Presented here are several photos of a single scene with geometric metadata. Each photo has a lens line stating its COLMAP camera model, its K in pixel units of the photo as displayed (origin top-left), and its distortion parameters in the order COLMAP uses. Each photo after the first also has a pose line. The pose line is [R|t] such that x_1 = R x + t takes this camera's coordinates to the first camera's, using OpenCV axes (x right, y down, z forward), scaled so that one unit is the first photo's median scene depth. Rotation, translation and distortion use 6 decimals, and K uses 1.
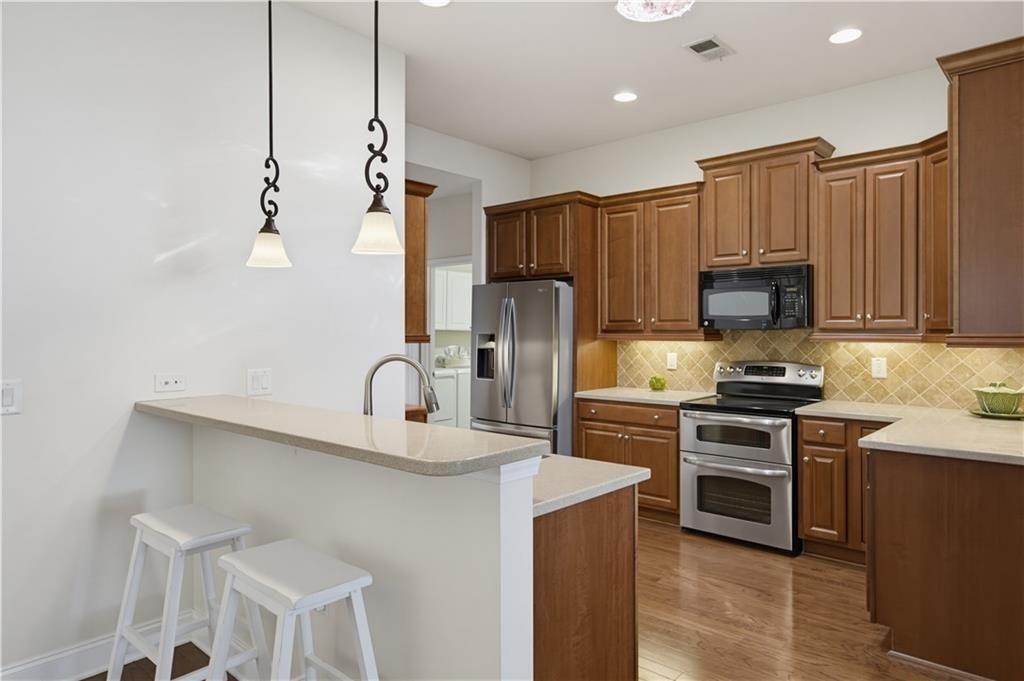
lens RADIAL K [[630.7, 0, 507.4], [0, 630.7, 330.7], [0, 0, 1]] dist [-0.007363, 0.019437]
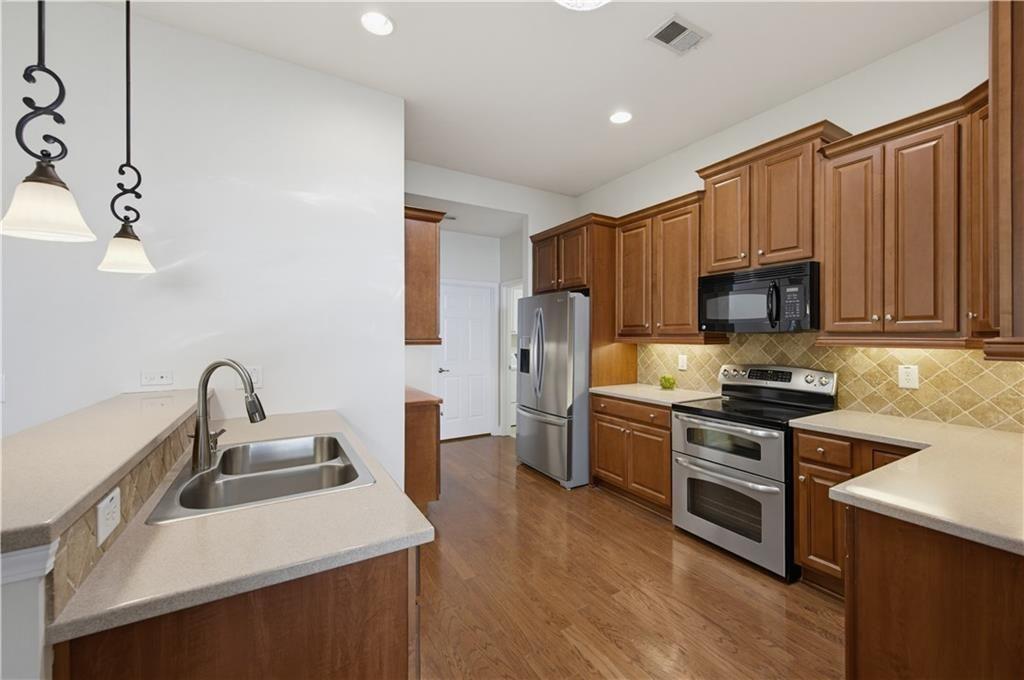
lens RADIAL K [[403.4, 0, 516.7], [0, 403.4, 335.1], [0, 0, 1]] dist [0.007427, -0.003142]
pose [[0.957457, -0.000460, -0.288577, 0.232051], [0.000380, 1.000000, -0.000332, 0.001446], [0.288577, 0.000209, 0.957457, 0.307588]]
